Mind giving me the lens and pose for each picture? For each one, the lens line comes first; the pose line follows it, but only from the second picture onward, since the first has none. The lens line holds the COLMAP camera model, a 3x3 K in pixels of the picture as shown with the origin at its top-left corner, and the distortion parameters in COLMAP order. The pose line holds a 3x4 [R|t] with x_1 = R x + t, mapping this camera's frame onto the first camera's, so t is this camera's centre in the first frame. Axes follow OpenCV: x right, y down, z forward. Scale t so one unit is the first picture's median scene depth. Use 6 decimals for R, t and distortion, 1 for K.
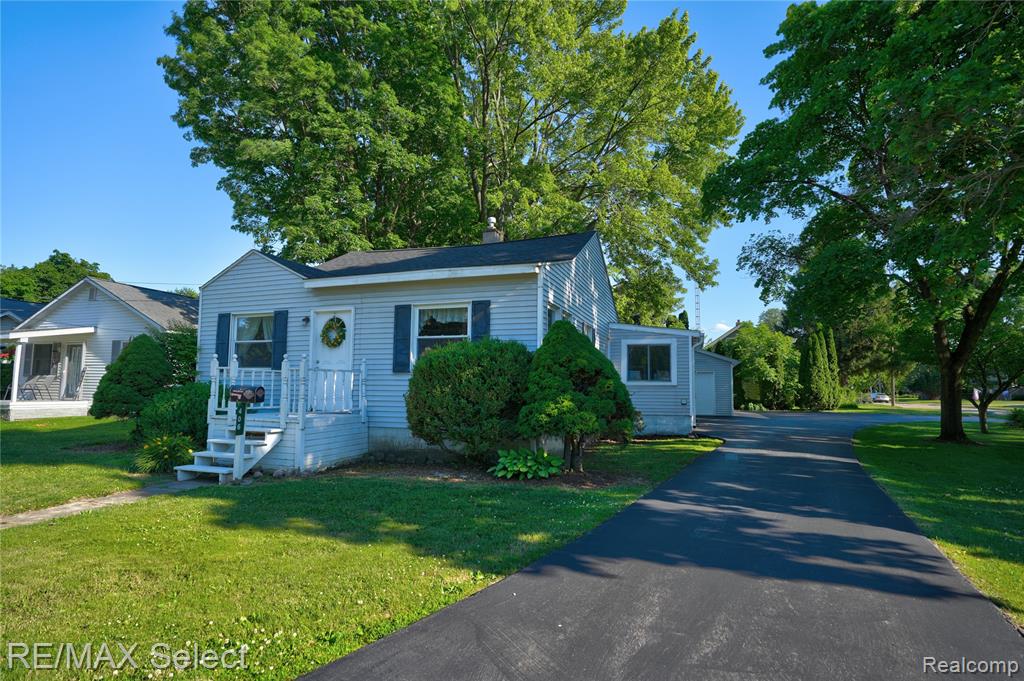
lens RADIAL K [[520.5, 0, 532.6], [0, 520.5, 331.5], [0, 0, 1]] dist [-0.012595, 0.005647]
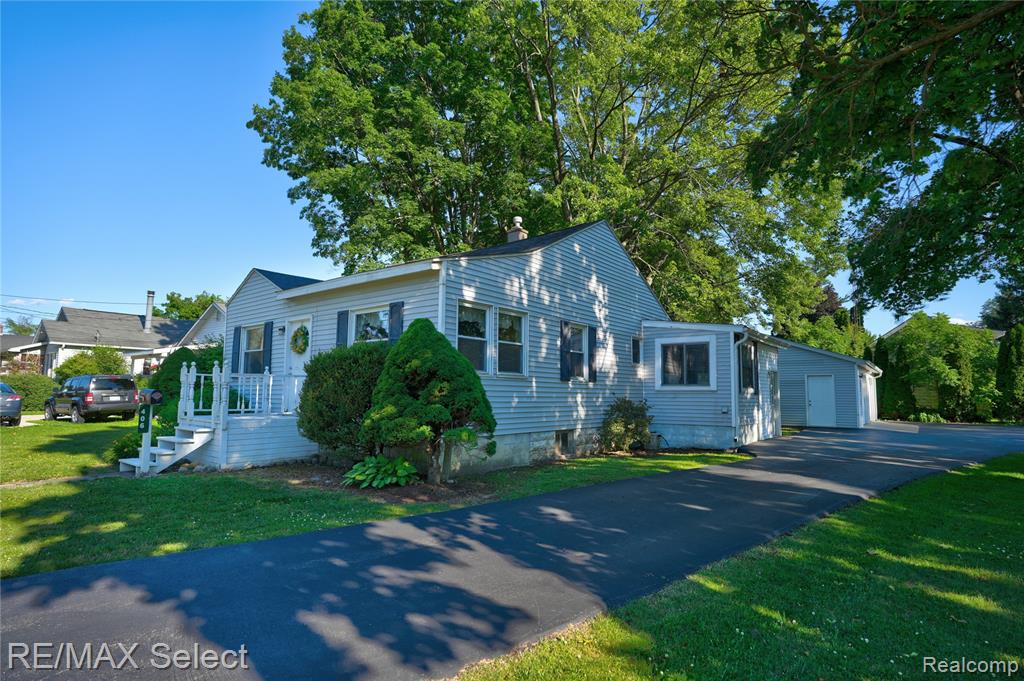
lens RADIAL K [[520.5, 0, 513.6], [0, 520.5, 339.0], [0, 0, 1]] dist [-0.012595, 0.005647]
pose [[0.943808, -0.031971, -0.328943, 0.372451], [0.033007, 0.999452, -0.002435, 0.016404], [0.328841, -0.008559, 0.944347, 0.136935]]
